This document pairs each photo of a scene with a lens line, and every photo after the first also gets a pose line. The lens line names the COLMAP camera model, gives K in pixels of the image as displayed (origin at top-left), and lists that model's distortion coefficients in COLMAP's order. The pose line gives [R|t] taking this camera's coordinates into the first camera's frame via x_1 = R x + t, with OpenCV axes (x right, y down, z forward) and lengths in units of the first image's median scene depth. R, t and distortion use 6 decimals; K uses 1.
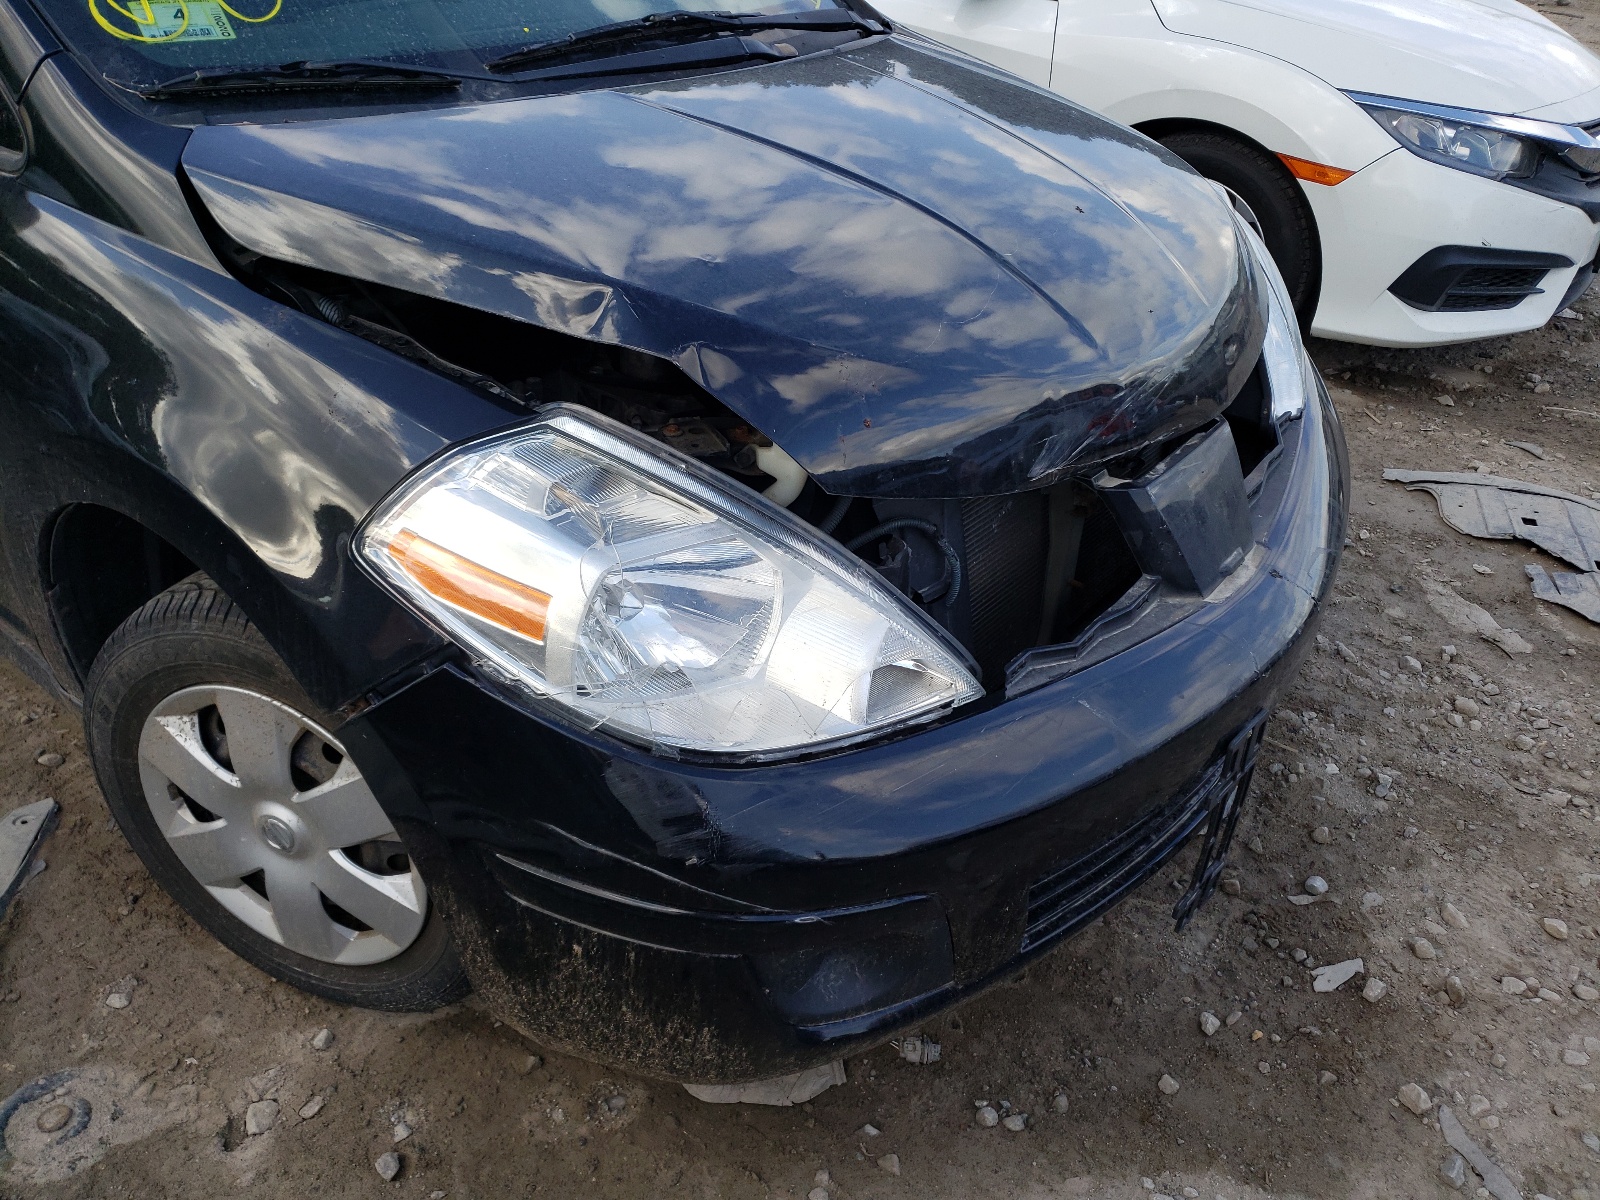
lens RADIAL K [[1253.2, 0, 789.3], [0, 1253.2, 600.5], [0, 0, 1]] dist [0.024524, -0.006570]
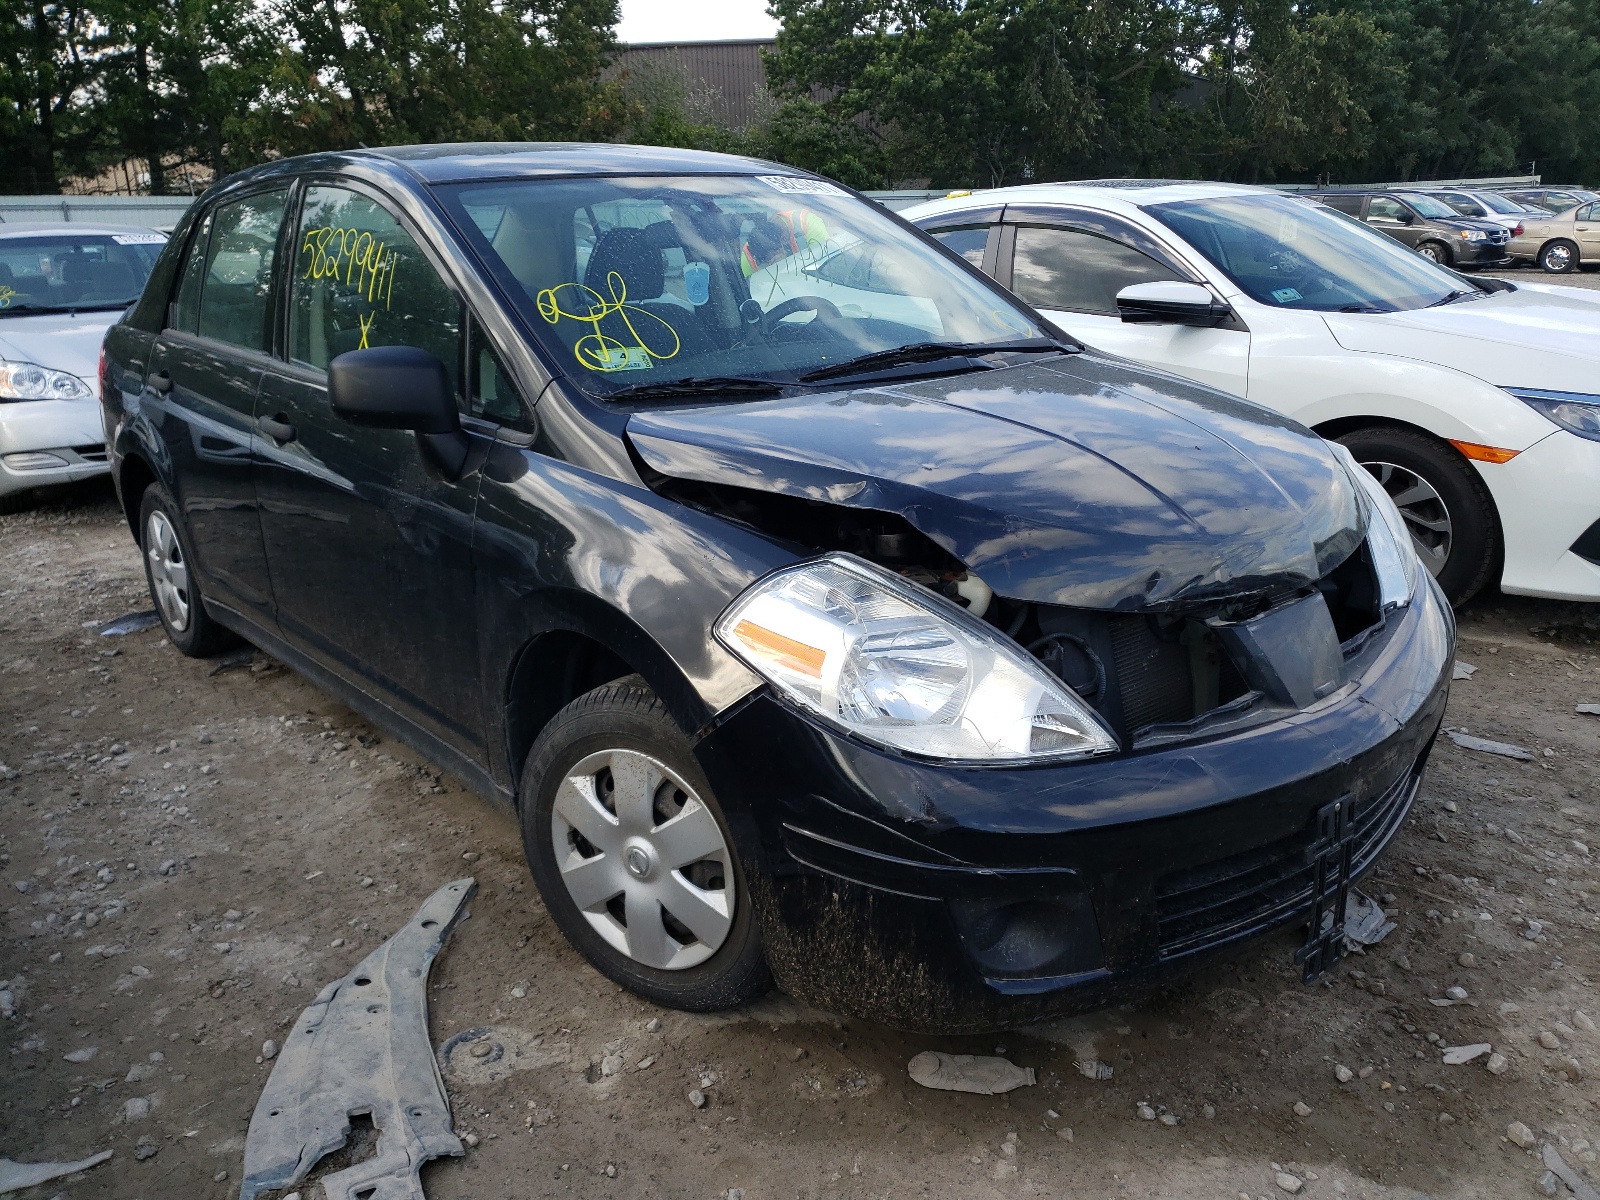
lens RADIAL K [[1253.2, 0, 789.3], [0, 1253.2, 600.5], [0, 0, 1]] dist [0.024524, -0.006570]
pose [[0.977058, -0.008866, -0.212790, 0.077860], [-0.046432, 0.966232, -0.253456, 0.241698], [0.207852, 0.257522, 0.943653, -0.406954]]
